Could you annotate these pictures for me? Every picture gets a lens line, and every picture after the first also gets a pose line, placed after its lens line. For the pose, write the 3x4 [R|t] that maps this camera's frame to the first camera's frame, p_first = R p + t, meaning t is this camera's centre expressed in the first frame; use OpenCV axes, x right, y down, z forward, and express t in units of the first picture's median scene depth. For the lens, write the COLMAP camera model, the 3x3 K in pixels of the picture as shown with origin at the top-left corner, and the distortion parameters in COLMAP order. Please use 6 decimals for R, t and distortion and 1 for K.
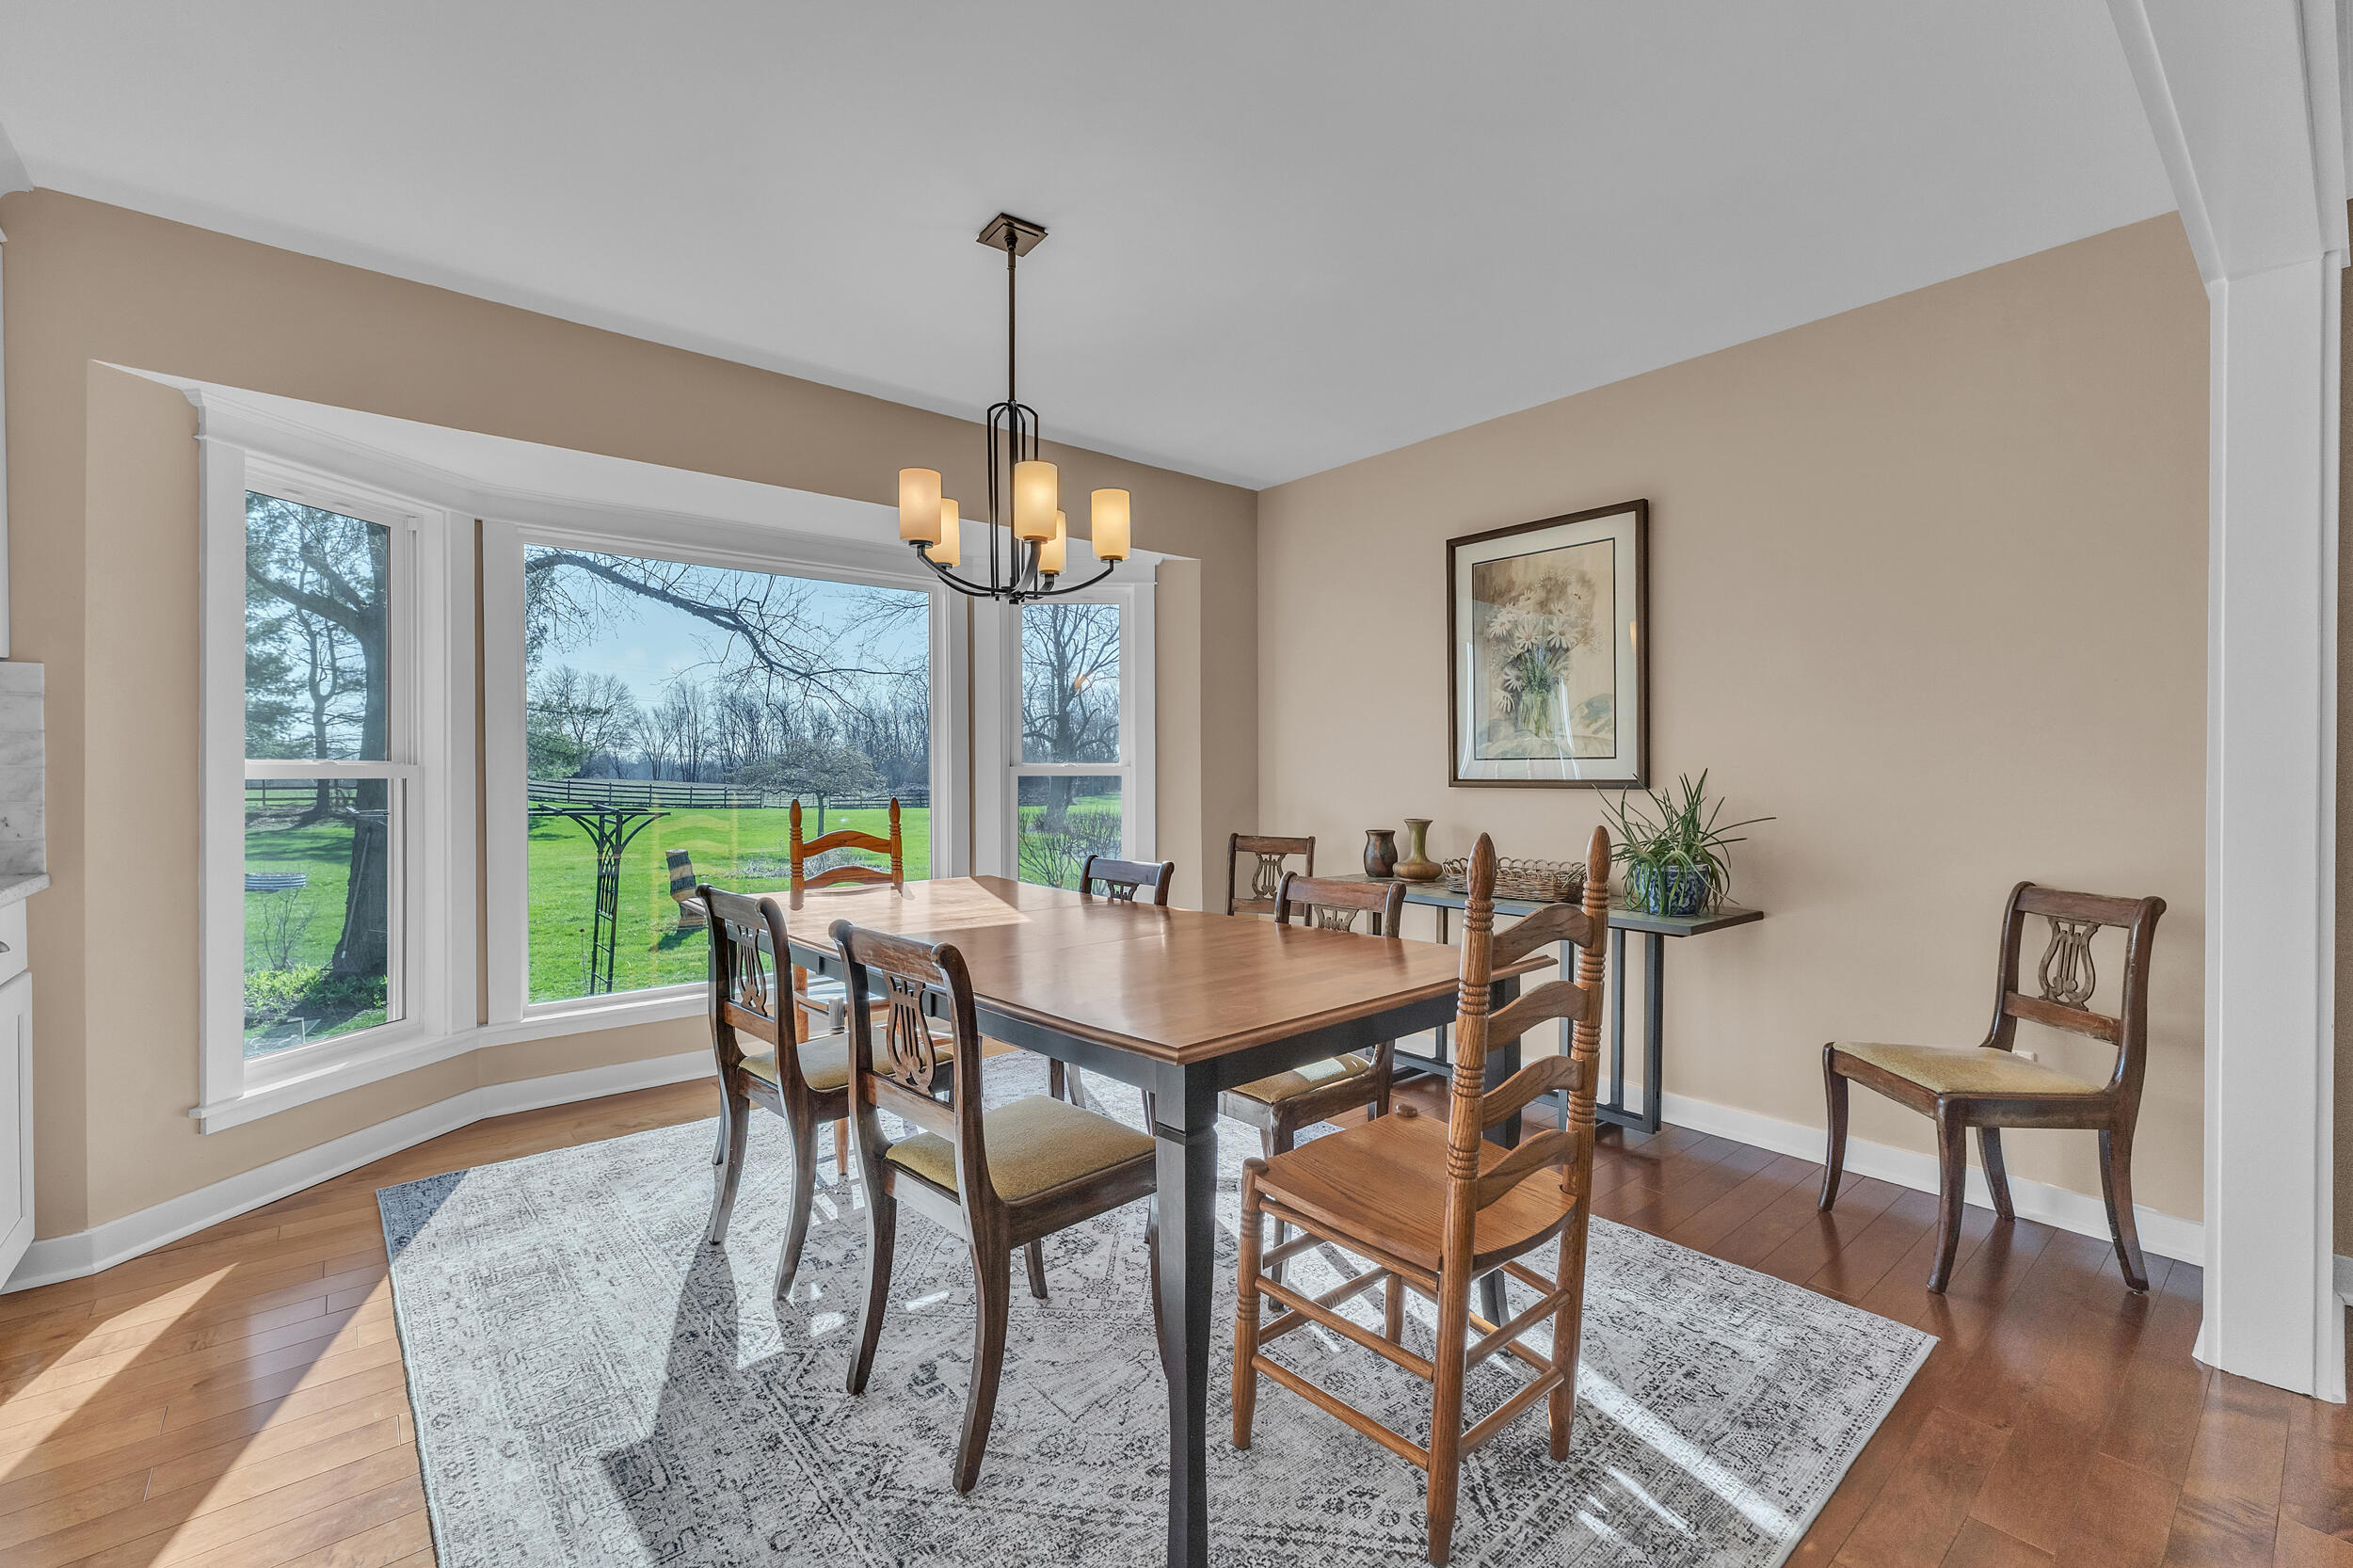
lens RADIAL K [[1000.4, 0, 1182.2], [0, 1000.4, 777.2], [0, 0, 1]] dist [0.001178, -0.000148]
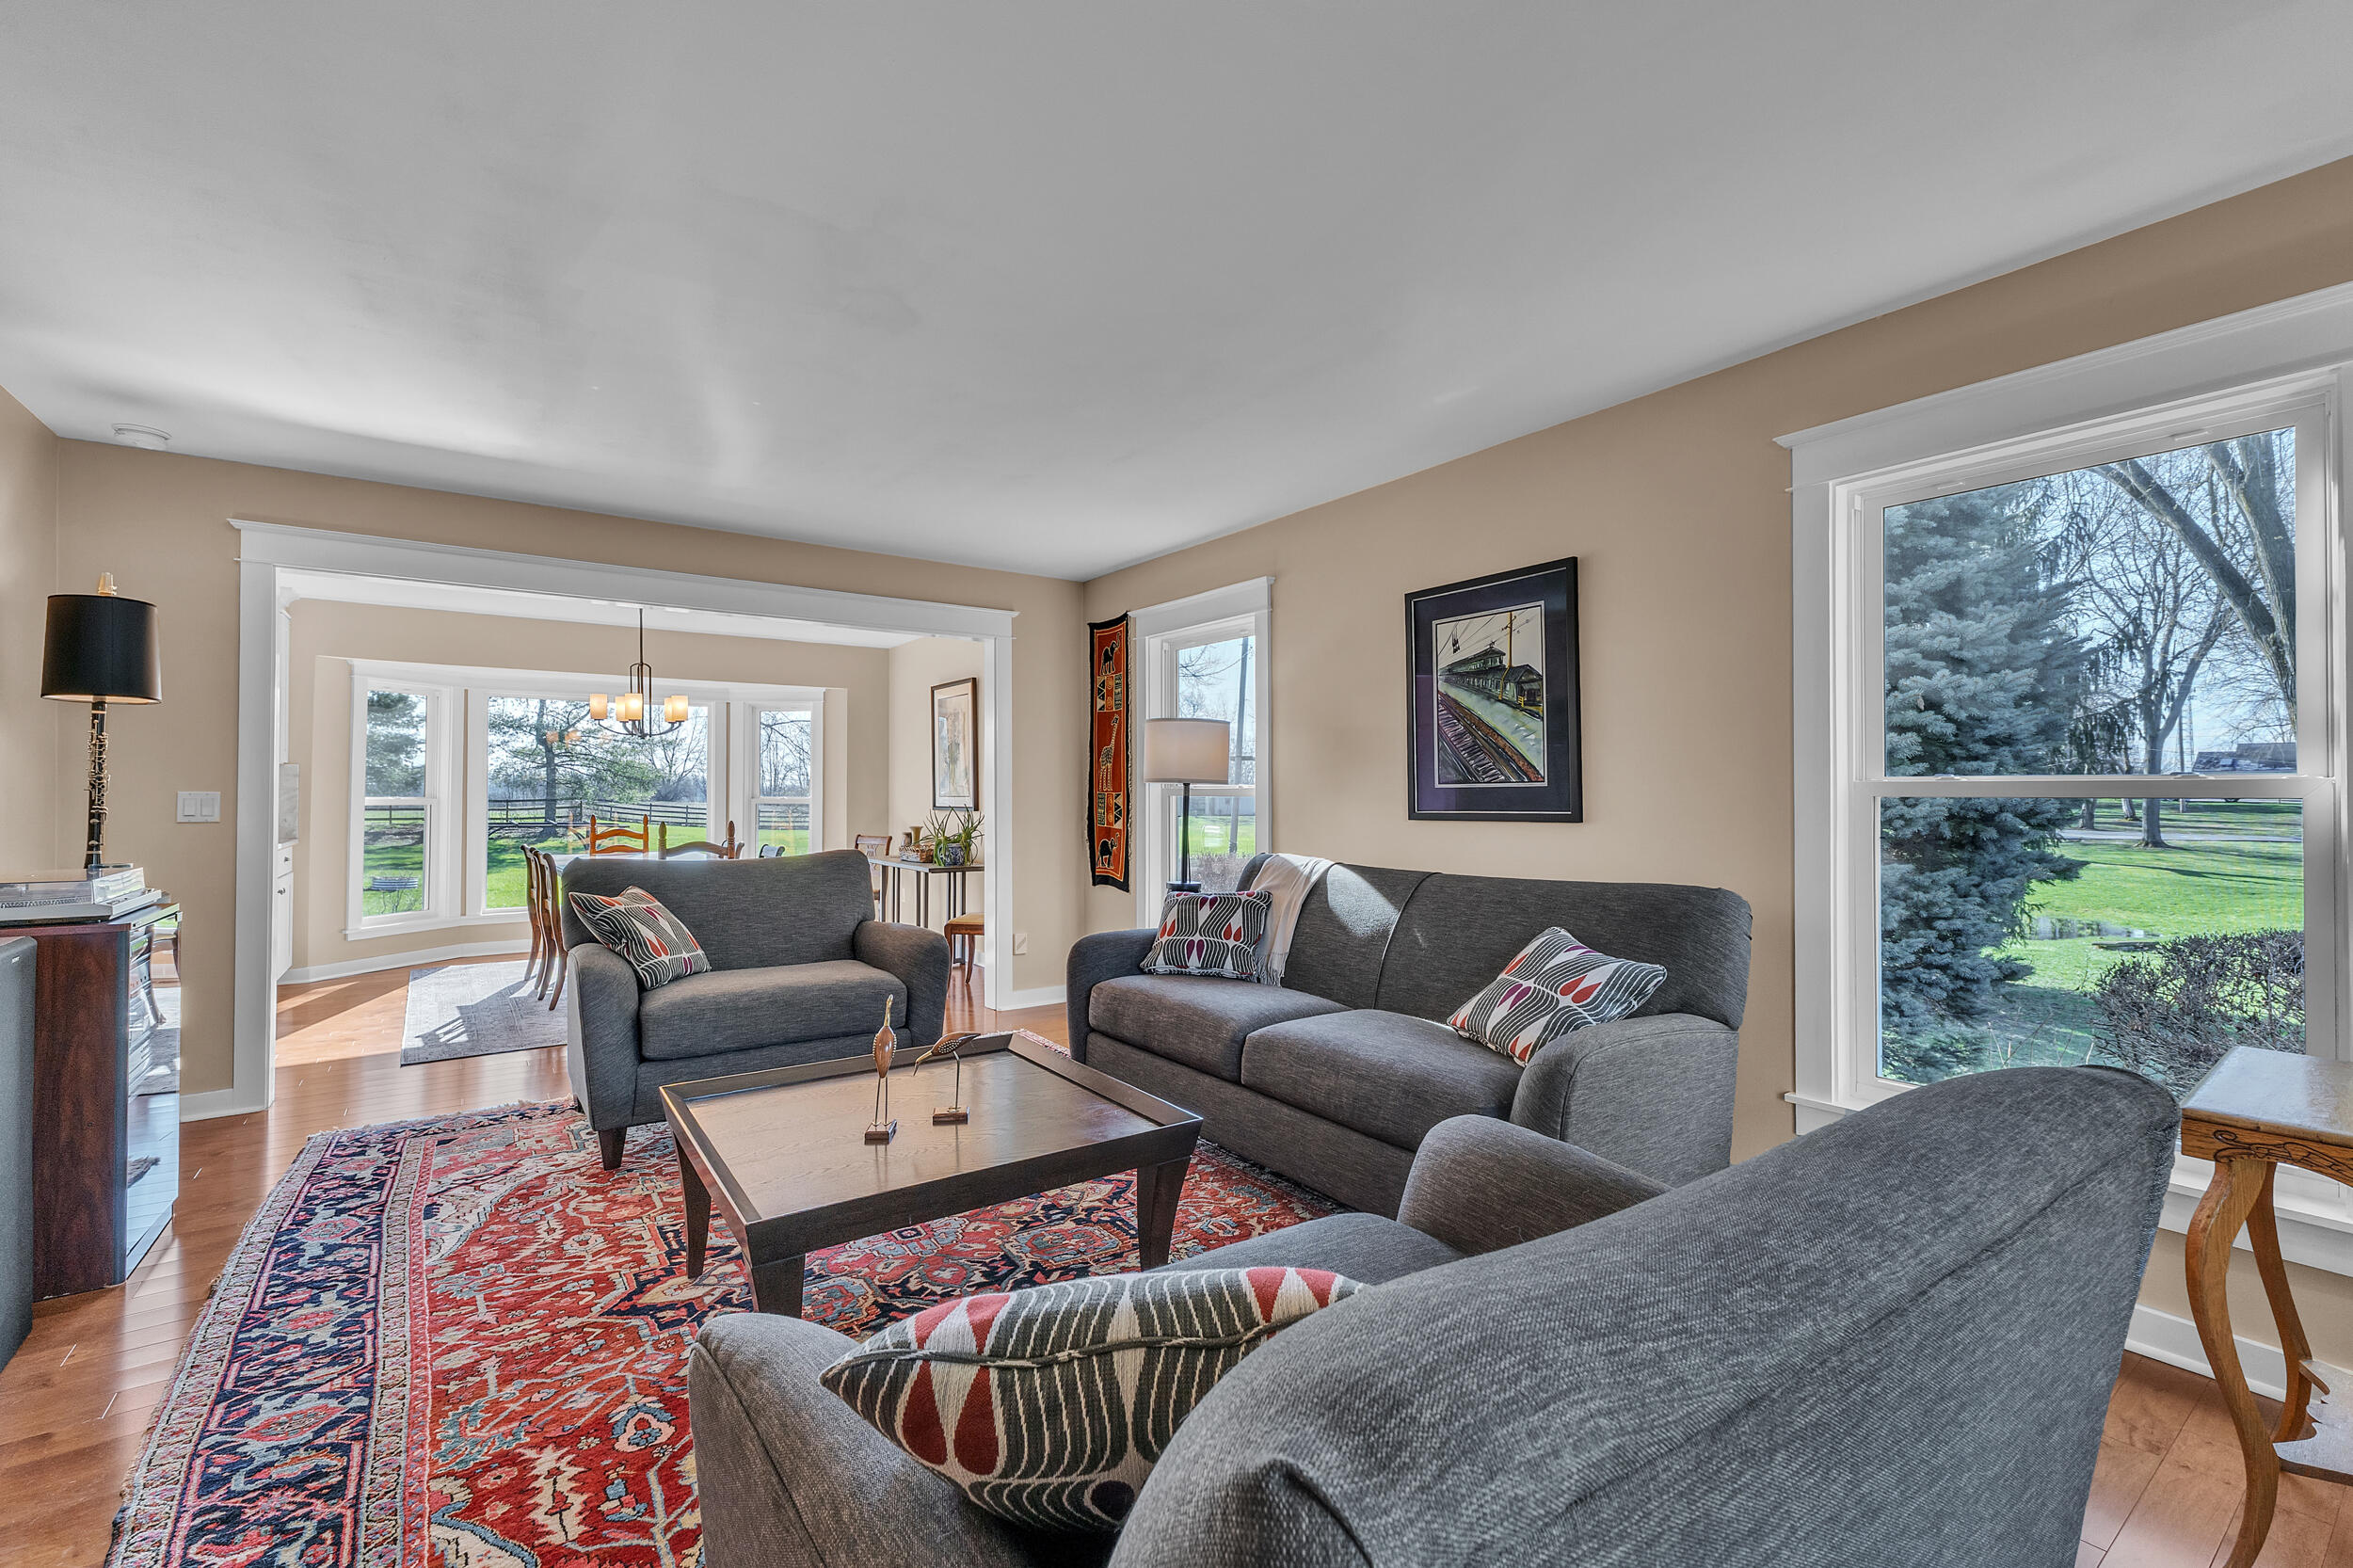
lens RADIAL K [[1000.4, 0, 1182.2], [0, 1000.4, 777.2], [0, 0, 1]] dist [0.001178, -0.000148]
pose [[0.997196, -0.000523, -0.074834, 1.042632], [-0.001251, 0.999719, -0.023664, -0.009733], [0.074825, 0.023692, 0.996915, -1.087095]]
